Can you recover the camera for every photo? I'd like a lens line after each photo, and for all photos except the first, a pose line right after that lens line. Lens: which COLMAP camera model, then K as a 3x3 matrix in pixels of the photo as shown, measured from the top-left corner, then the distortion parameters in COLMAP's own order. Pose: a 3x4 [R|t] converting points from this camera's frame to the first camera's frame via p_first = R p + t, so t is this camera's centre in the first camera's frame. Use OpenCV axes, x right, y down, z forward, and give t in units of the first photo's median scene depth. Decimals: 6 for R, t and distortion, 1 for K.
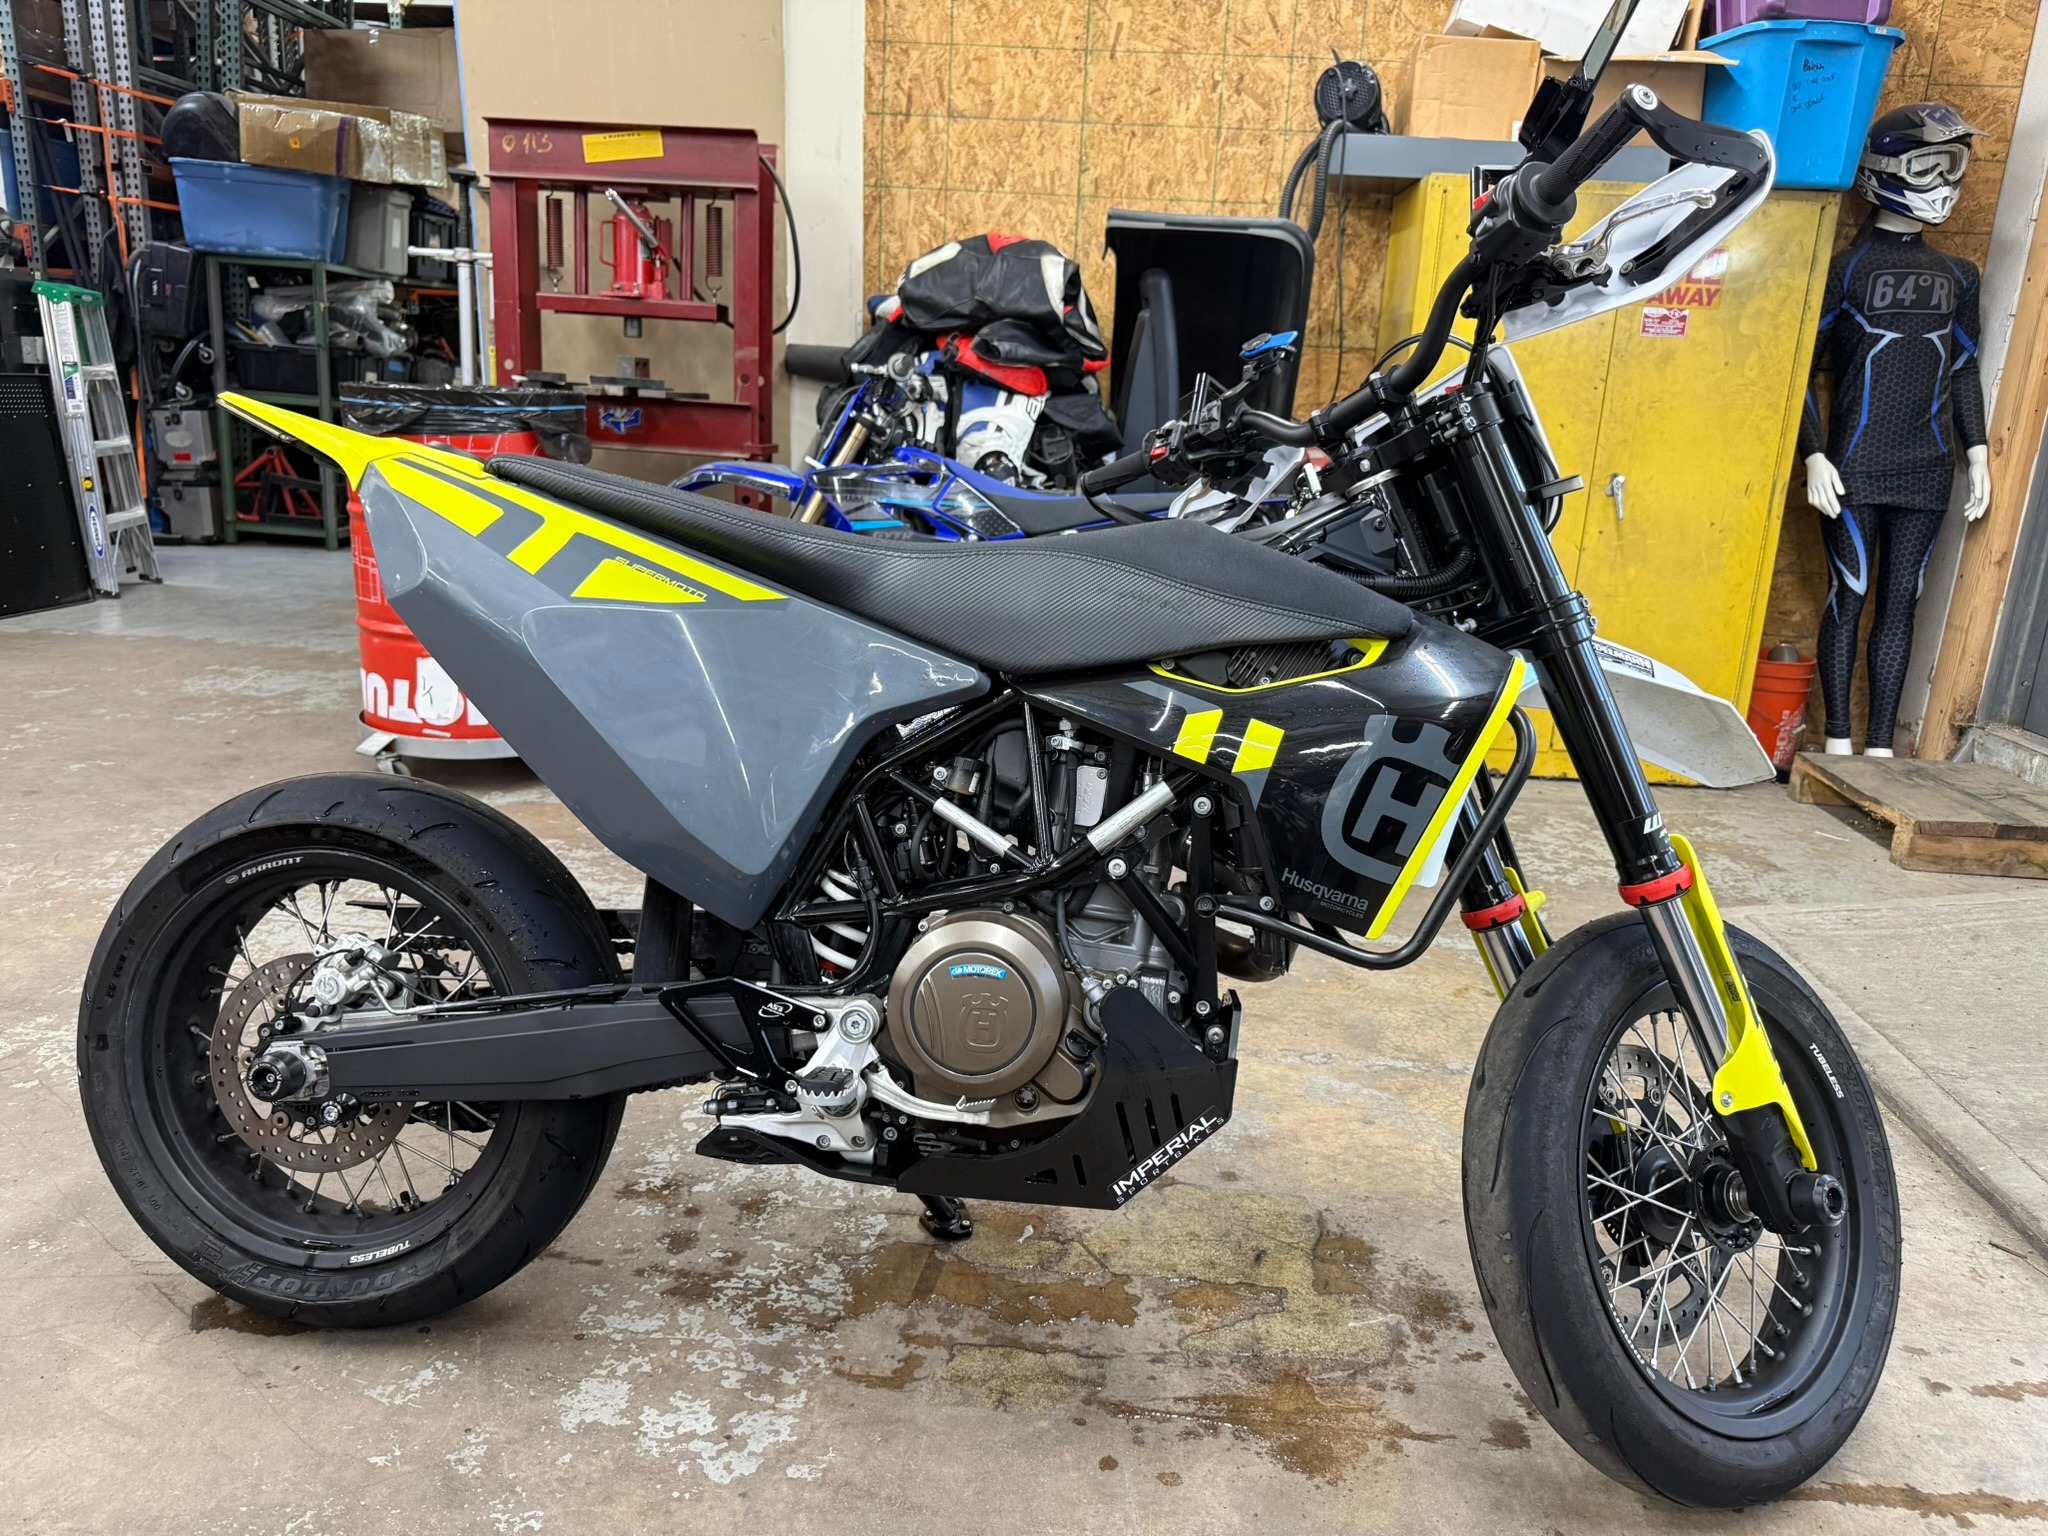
lens RADIAL K [[1455.5, 0, 1024.0], [0, 1455.5, 768.0], [0, 0, 1]] dist [0.039233, -0.042692]
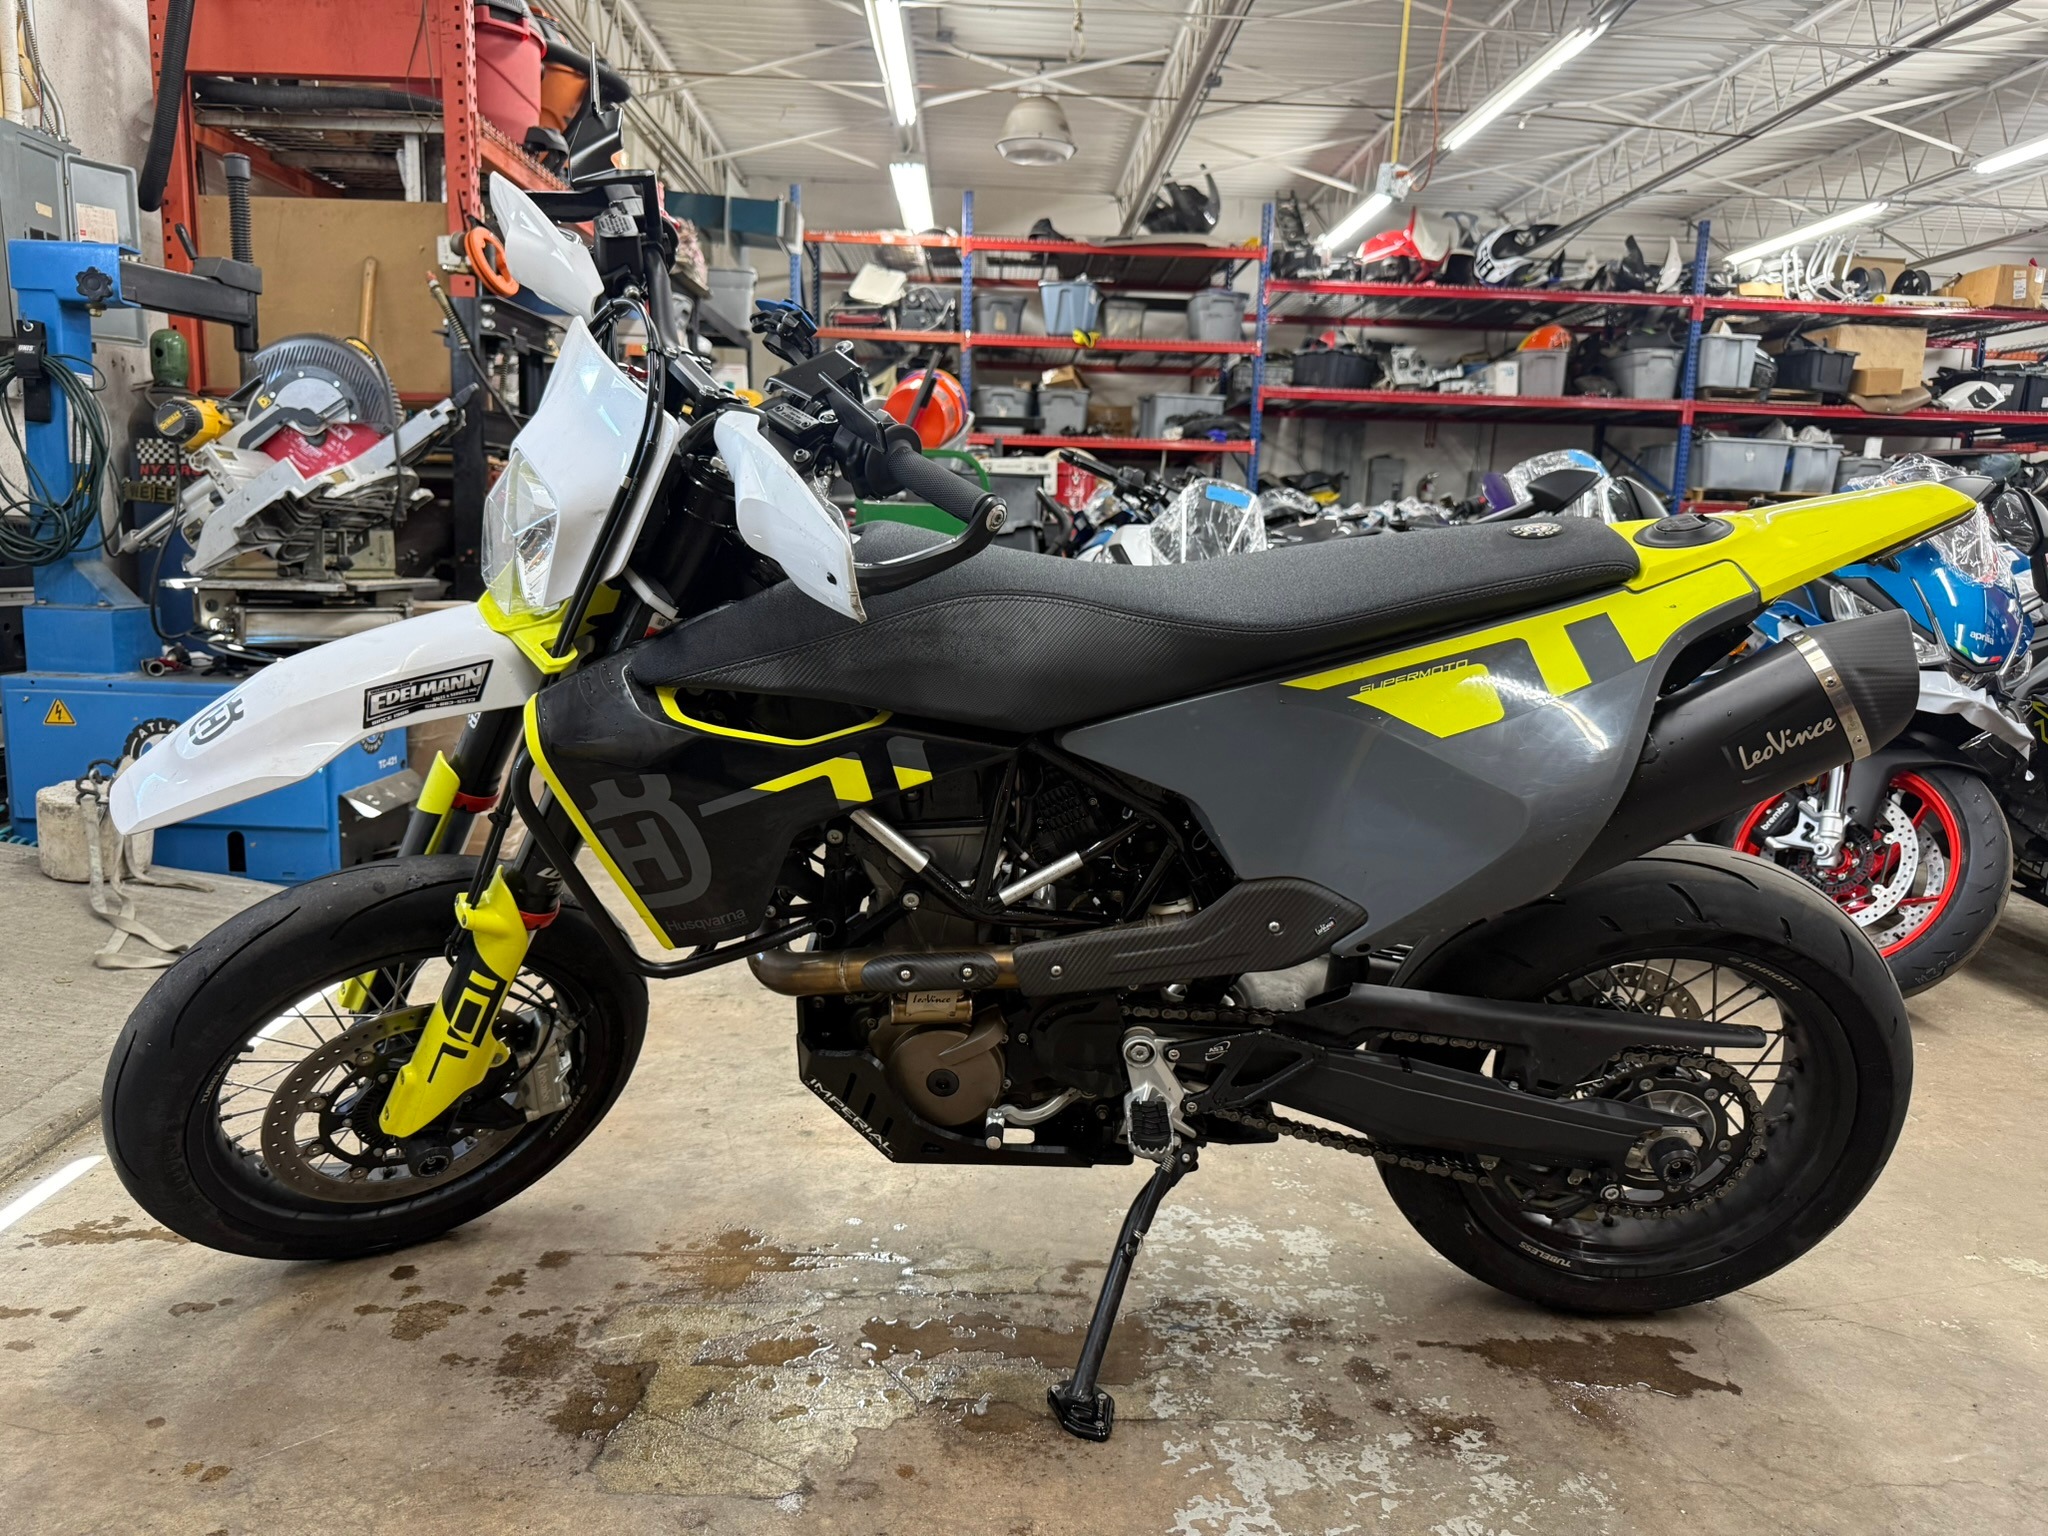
lens RADIAL K [[1459.2, 0, 1018.7], [0, 1459.2, 777.0], [0, 0, 1]] dist [0.016439, -0.028887]
pose [[-0.992323, -0.064184, -0.105718, 0.096264], [-0.102301, 0.906333, 0.409993, -0.361720], [0.069501, 0.417661, -0.905941, 1.674593]]
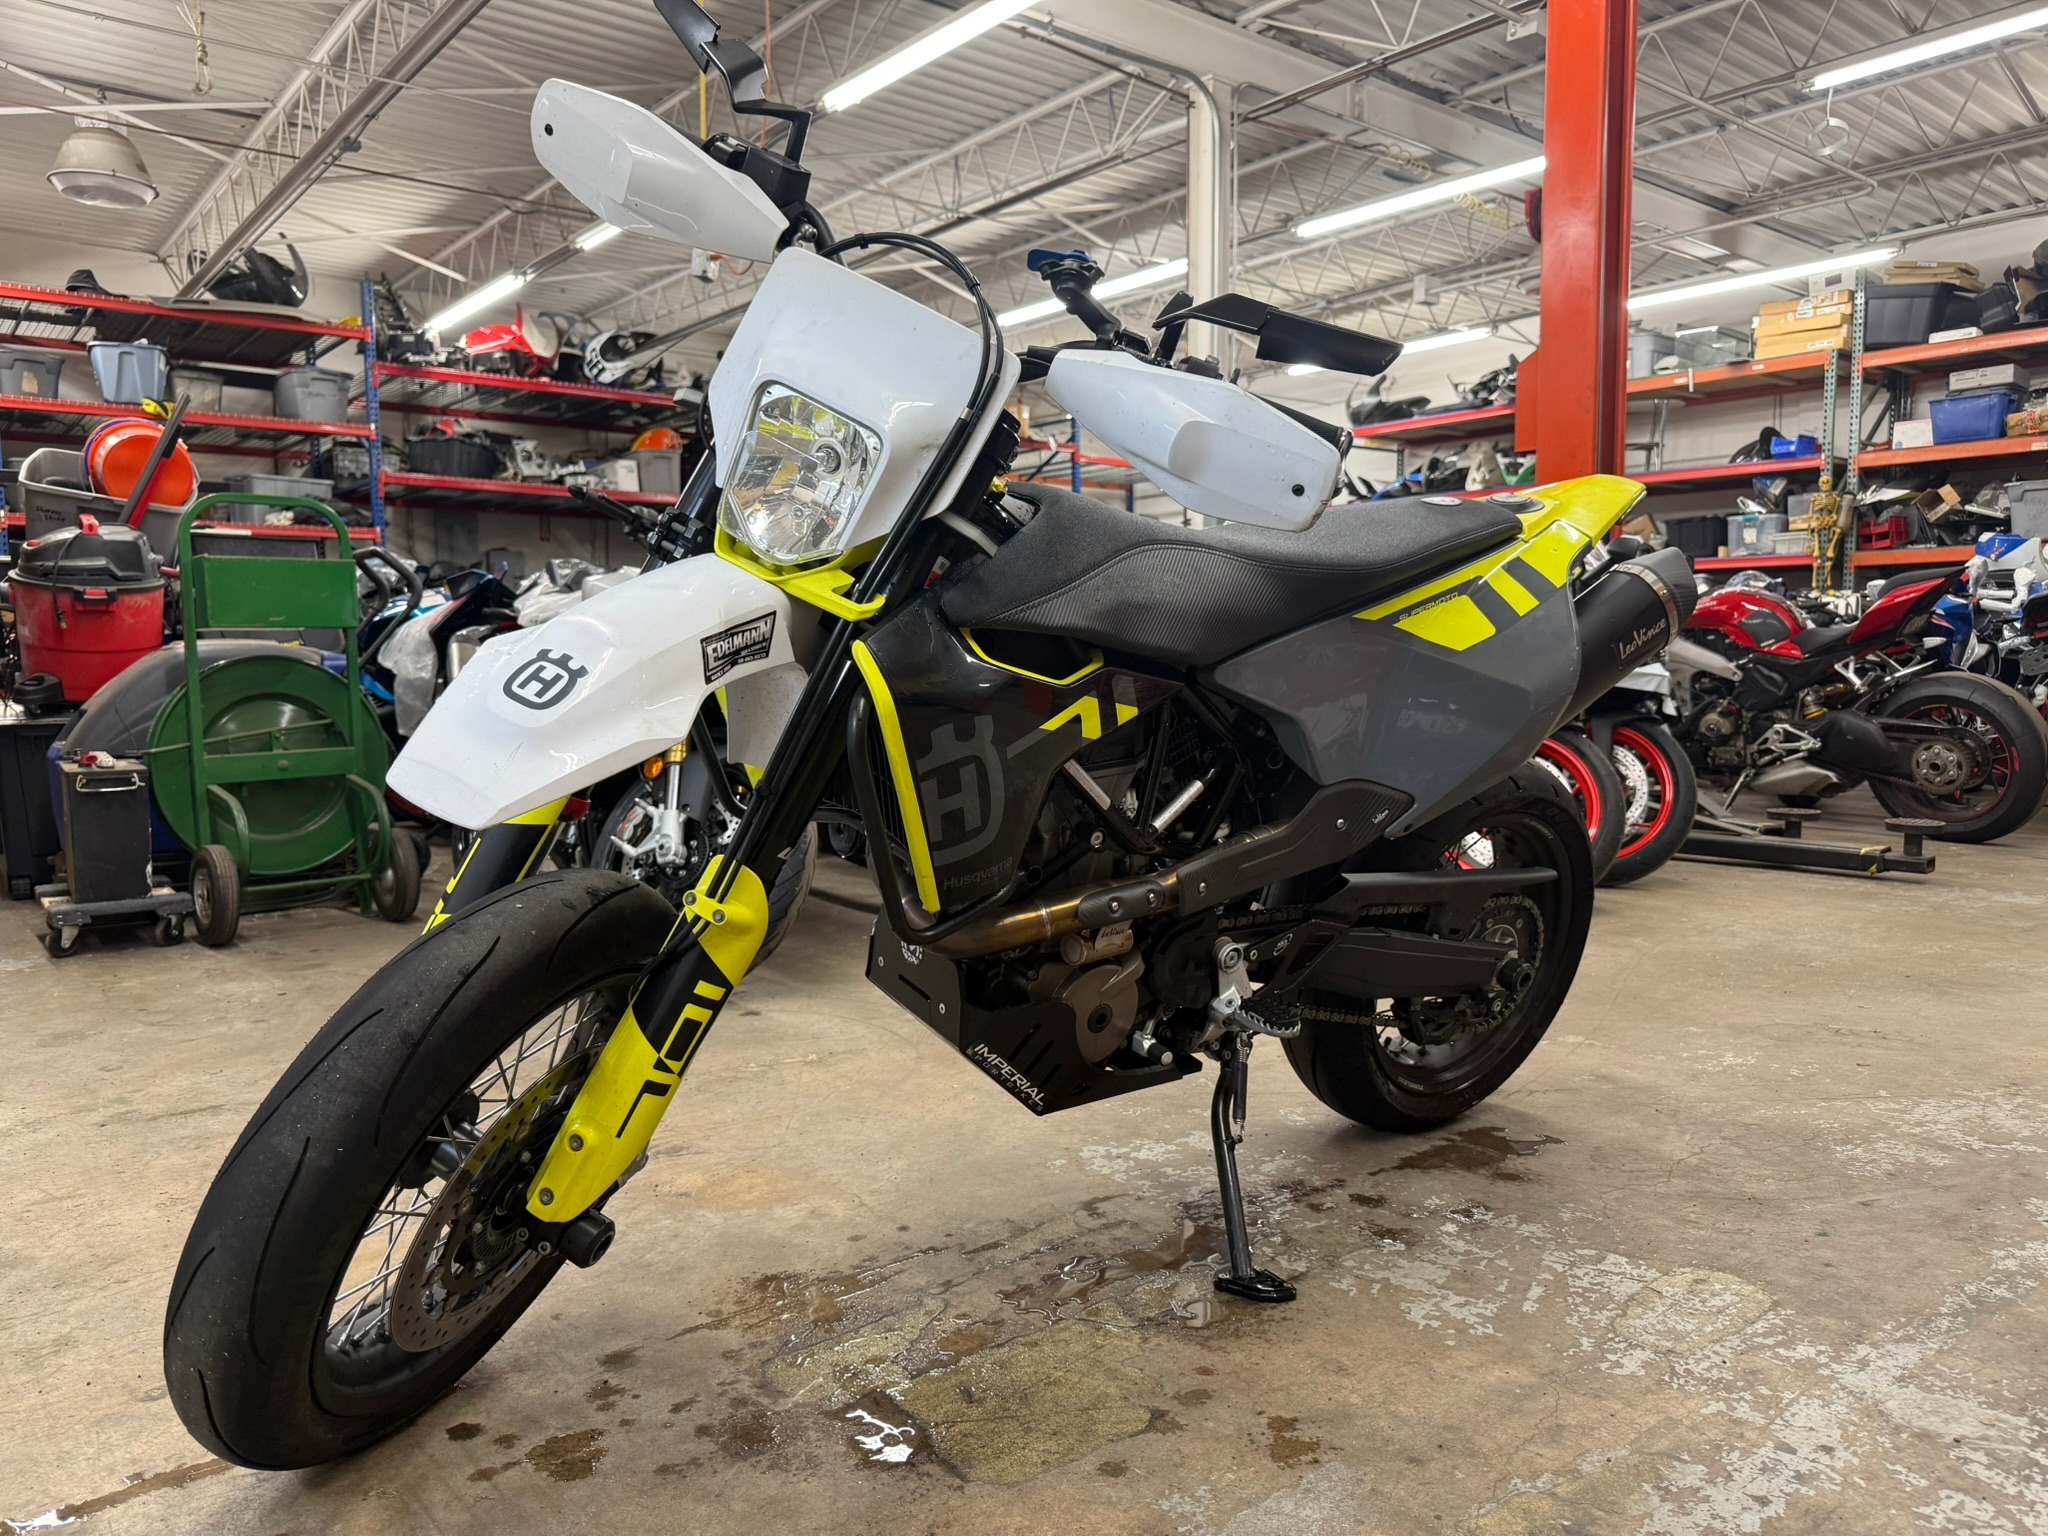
lens RADIAL K [[1455.5, 0, 1024.0], [0, 1455.5, 768.0], [0, 0, 1]] dist [0.039233, -0.042692]
pose [[-0.734734, 0.010810, -0.678269, 0.692624], [-0.203757, 0.950185, 0.235863, -0.186536], [0.647031, 0.311499, -0.695931, 1.512018]]
